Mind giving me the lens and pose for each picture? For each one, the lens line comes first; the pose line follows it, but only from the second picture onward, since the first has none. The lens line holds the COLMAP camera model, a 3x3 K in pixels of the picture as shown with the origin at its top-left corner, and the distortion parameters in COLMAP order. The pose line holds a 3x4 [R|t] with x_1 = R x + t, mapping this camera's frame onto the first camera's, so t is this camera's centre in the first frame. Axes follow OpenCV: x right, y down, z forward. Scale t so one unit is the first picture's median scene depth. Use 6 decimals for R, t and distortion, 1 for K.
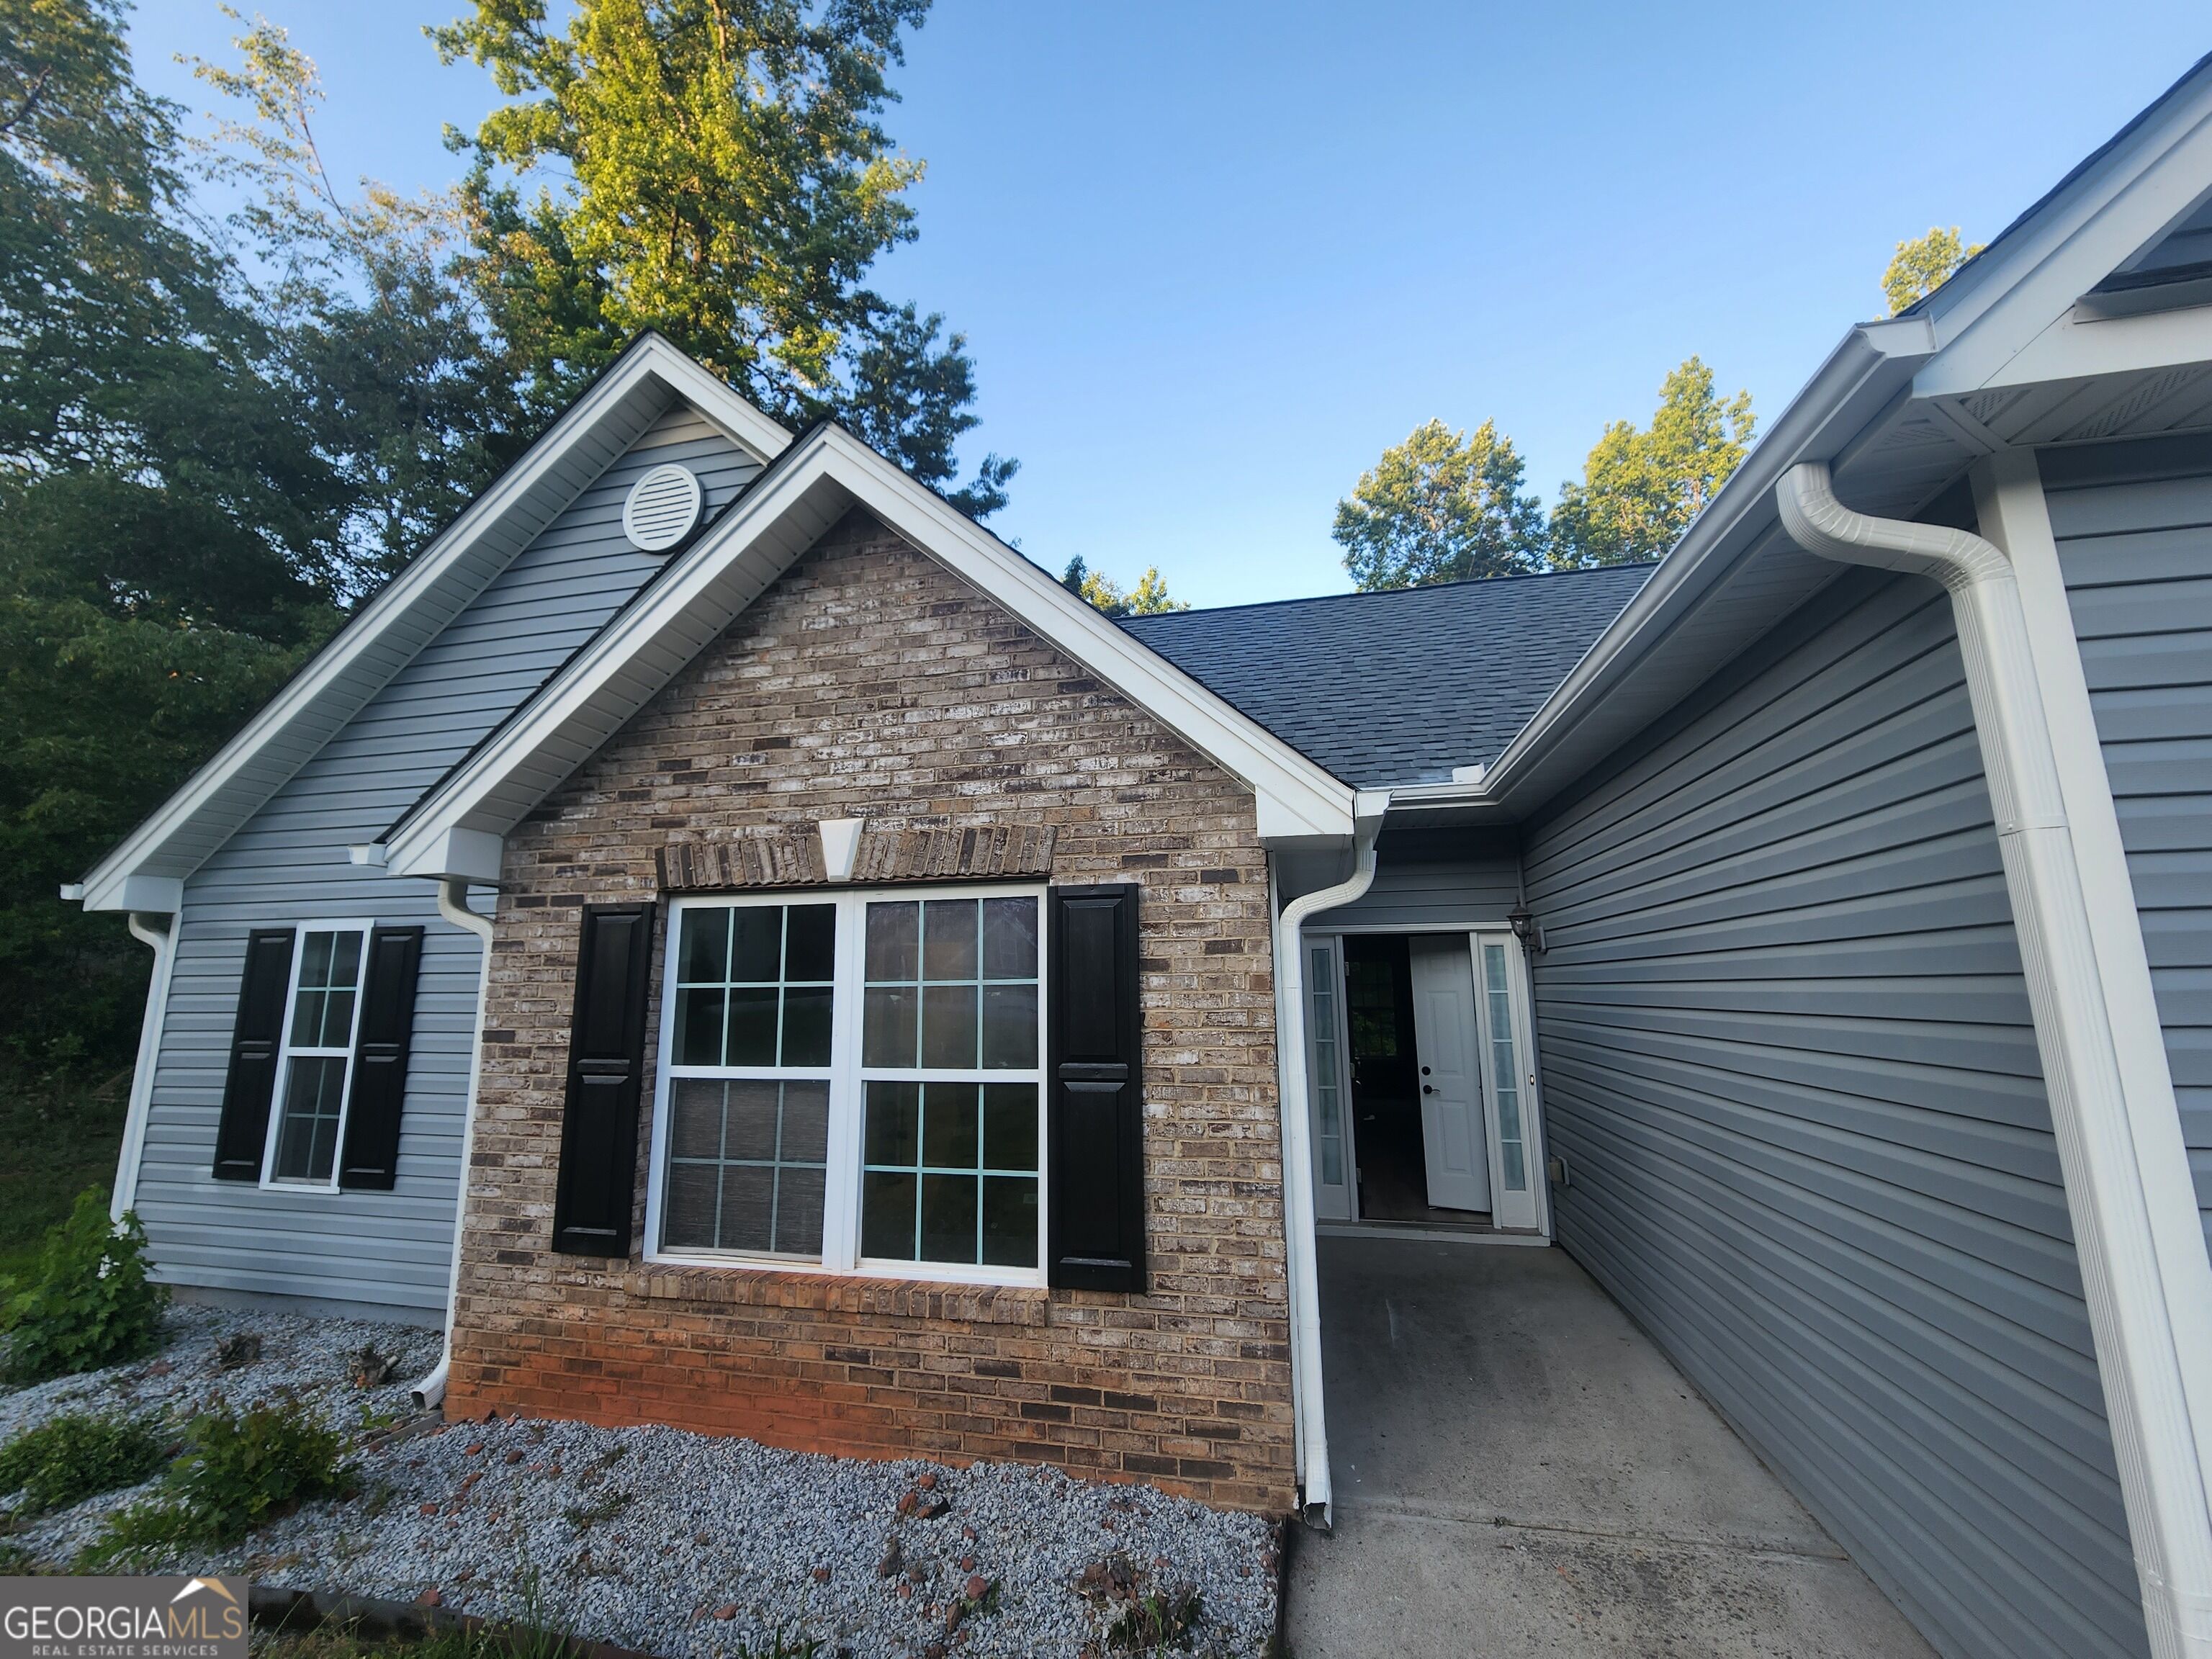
lens RADIAL K [[932.9, 0, 1066.4], [0, 932.9, 810.9], [0, 0, 1]] dist [-0.010506, 0.002369]
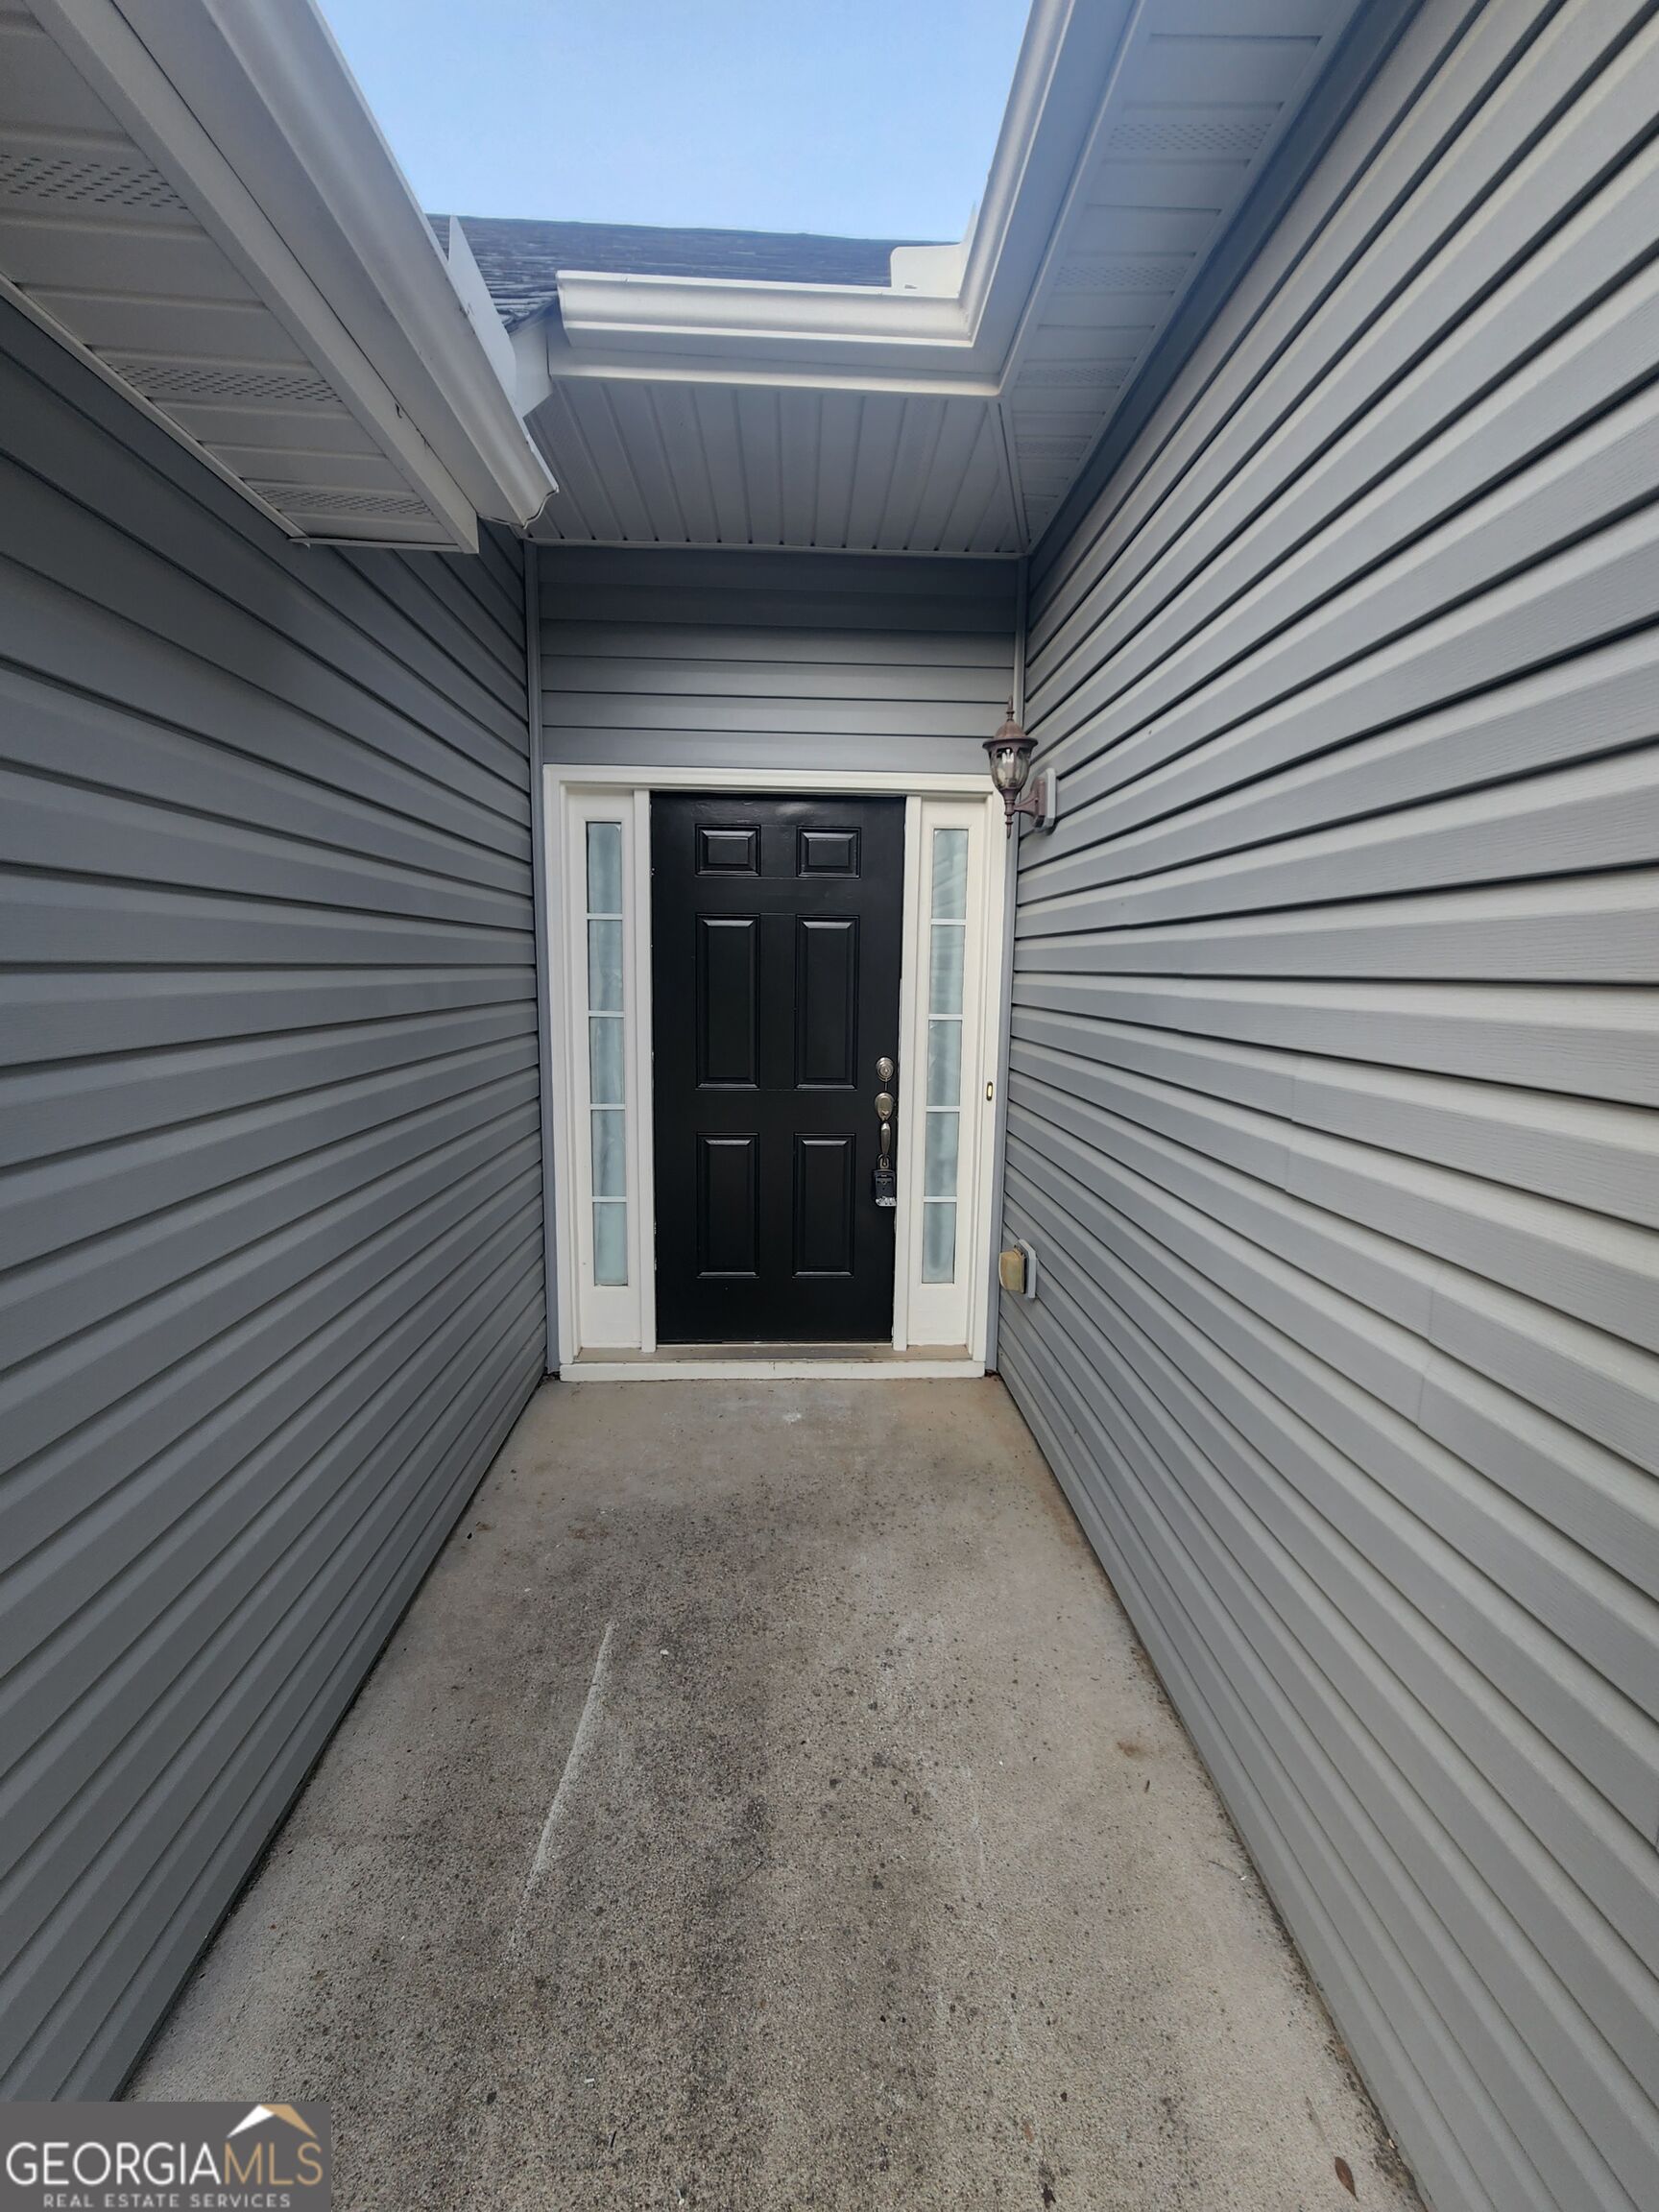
lens RADIAL K [[932.9, 0, 831.1], [0, 932.9, 1104.7], [0, 0, 1]] dist [-0.010506, 0.002369]
pose [[0.957558, -0.024003, 0.287241, 0.272049], [-0.072128, 0.944869, 0.319405, 0.139789], [-0.279072, -0.326566, 0.903036, 0.563678]]
